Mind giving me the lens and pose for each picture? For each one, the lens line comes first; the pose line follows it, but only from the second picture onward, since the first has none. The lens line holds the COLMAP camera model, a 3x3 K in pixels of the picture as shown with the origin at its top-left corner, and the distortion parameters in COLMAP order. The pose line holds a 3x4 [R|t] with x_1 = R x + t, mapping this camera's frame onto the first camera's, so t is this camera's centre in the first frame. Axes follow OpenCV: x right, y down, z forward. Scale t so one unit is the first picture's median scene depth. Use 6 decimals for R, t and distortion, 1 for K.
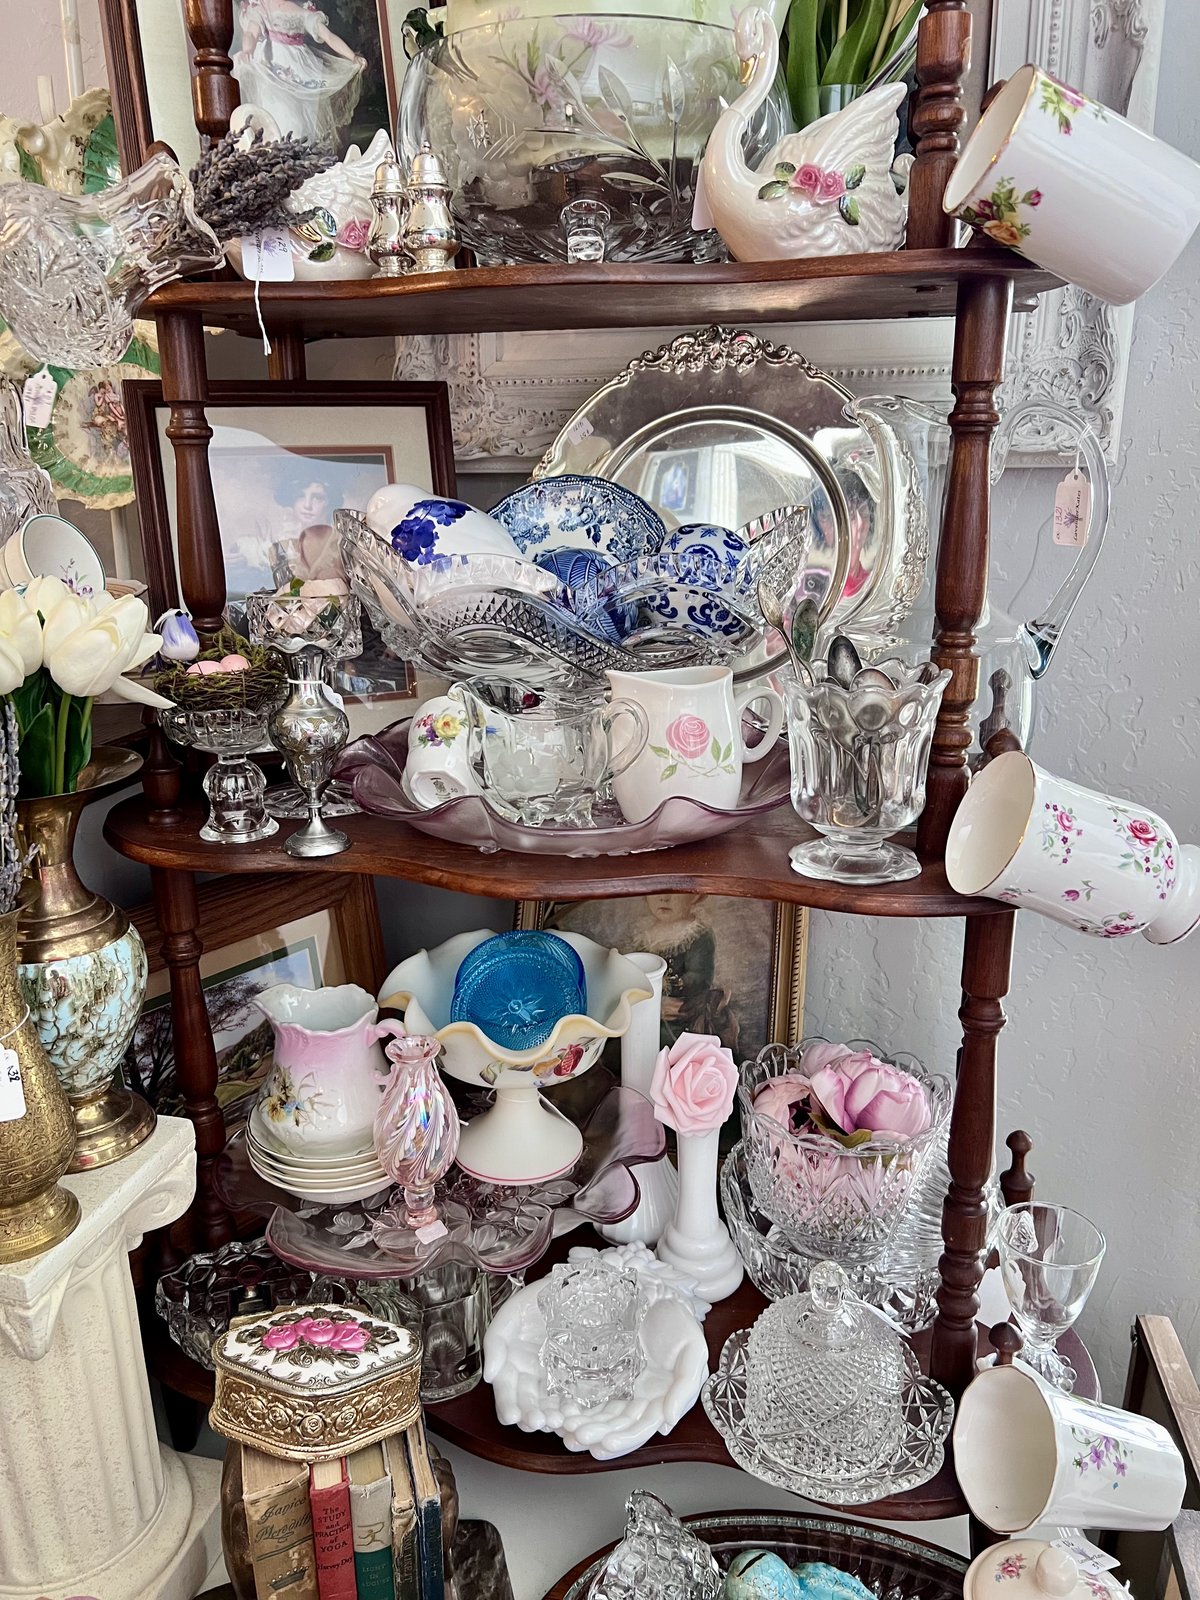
lens RADIAL K [[1277.0, 0, 597.7], [0, 1277.0, 802.2], [0, 0, 1]] dist [0.044771, -0.049164]
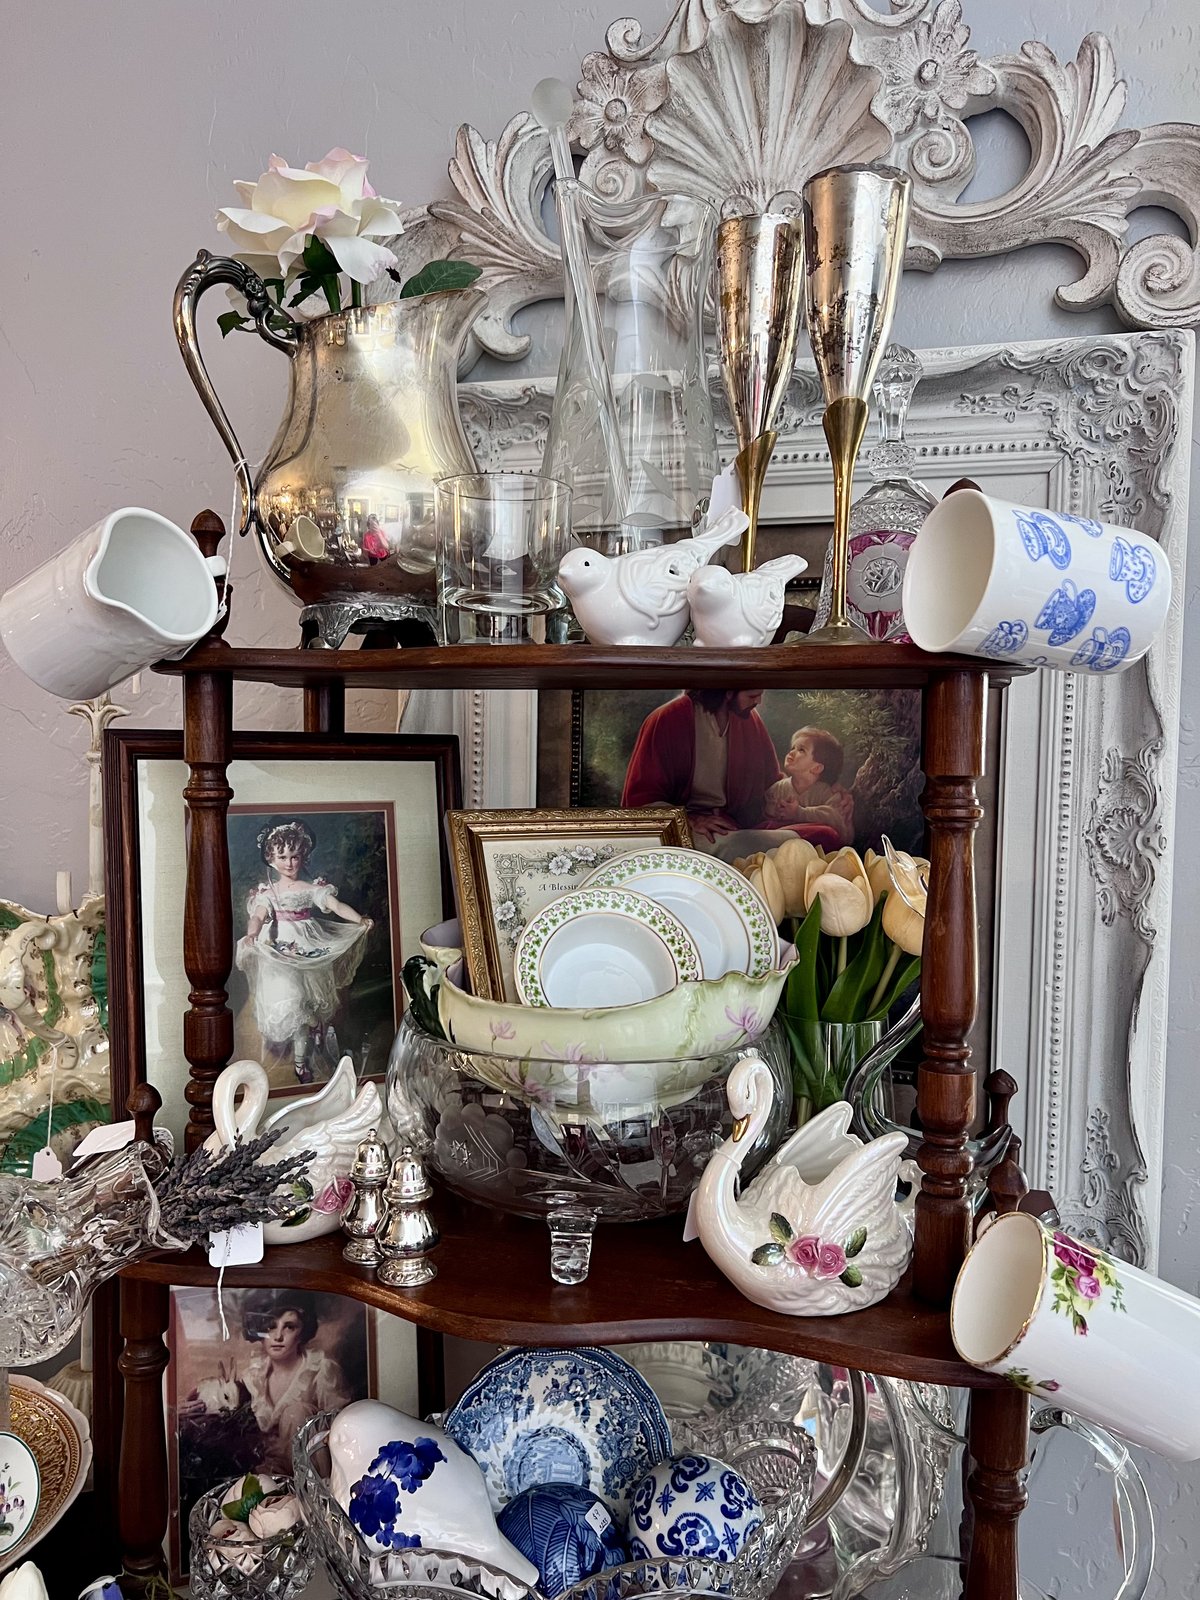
lens RADIAL K [[1277.0, 0, 599.6], [0, 1277.0, 806.5], [0, 0, 1]] dist [0.044771, -0.049164]
pose [[0.999222, 0.028841, -0.026890, 0.022929], [-0.034382, 0.971138, -0.236026, -0.444168], [0.019306, 0.236767, 0.971375, 0.009259]]
